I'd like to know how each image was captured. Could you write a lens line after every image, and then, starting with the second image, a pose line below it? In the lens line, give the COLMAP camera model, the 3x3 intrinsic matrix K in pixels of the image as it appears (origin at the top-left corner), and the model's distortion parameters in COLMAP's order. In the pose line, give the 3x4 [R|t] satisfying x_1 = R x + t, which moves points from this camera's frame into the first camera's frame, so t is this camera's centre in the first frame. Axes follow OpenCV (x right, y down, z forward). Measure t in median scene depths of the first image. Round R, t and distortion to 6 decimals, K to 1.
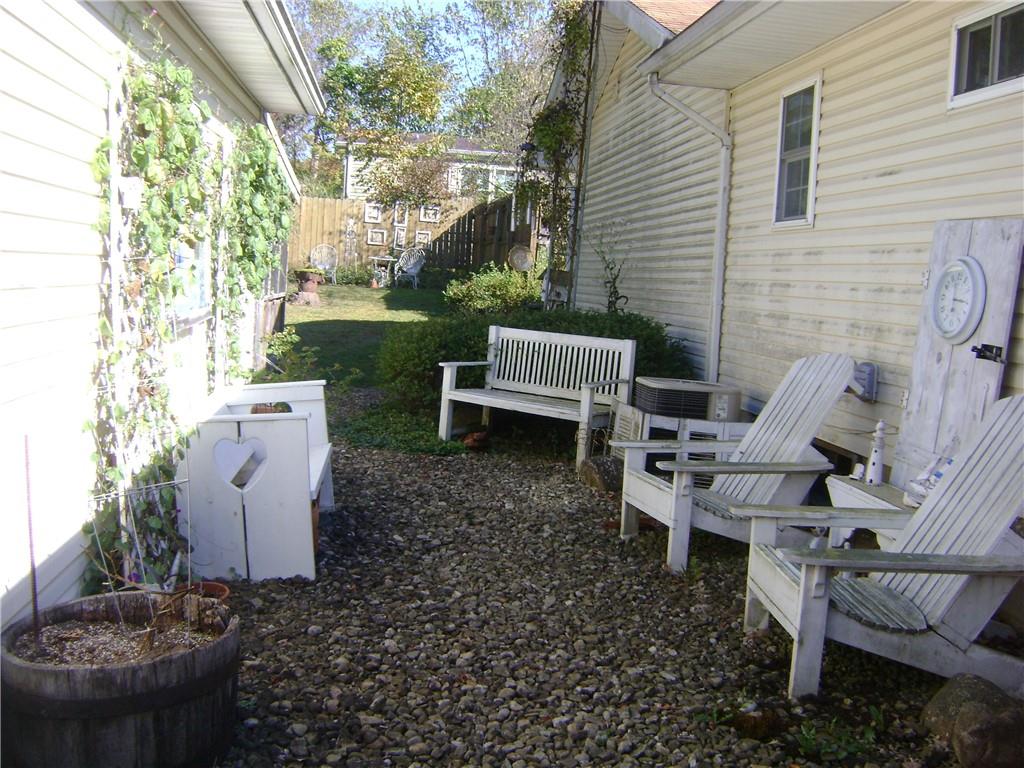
lens RADIAL K [[1069.0, 0, 508.1], [0, 1069.0, 380.0], [0, 0, 1]] dist [-0.109295, 0.000000]
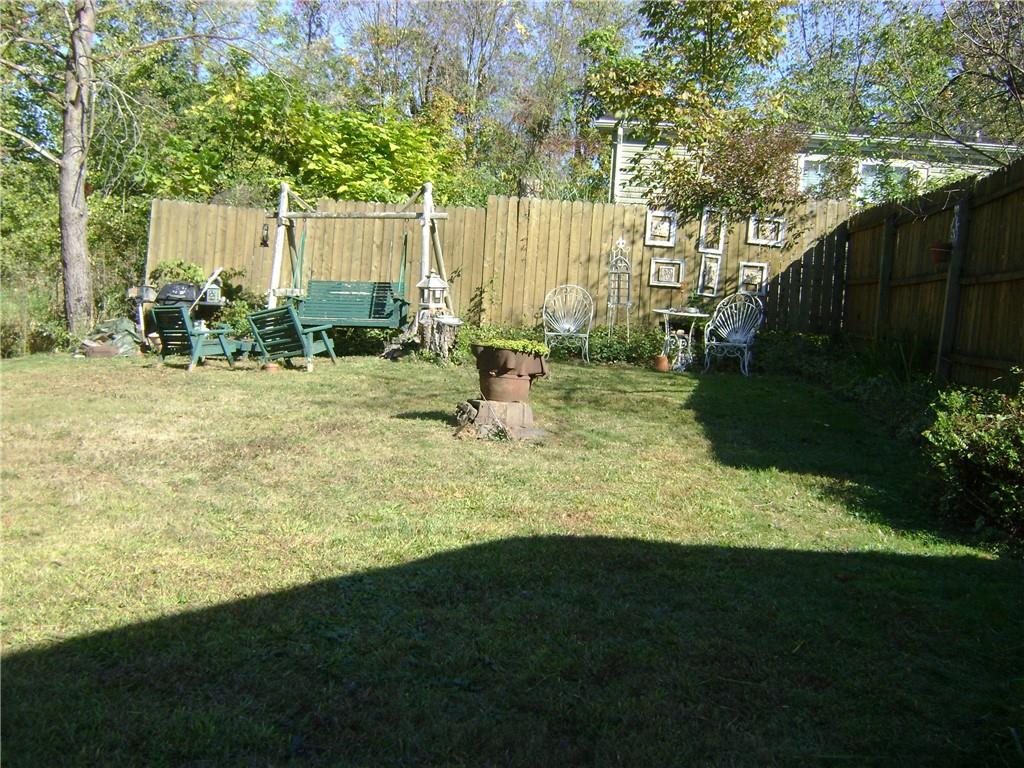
lens RADIAL K [[1069.0, 0, 512.5], [0, 1069.0, 379.3], [0, 0, 1]] dist [-0.109295, 0.000000]
pose [[0.970631, 0.021771, -0.239585, -0.068506], [-0.032946, 0.998543, -0.042736, -0.054243], [0.238306, 0.049374, 0.969934, 0.459372]]
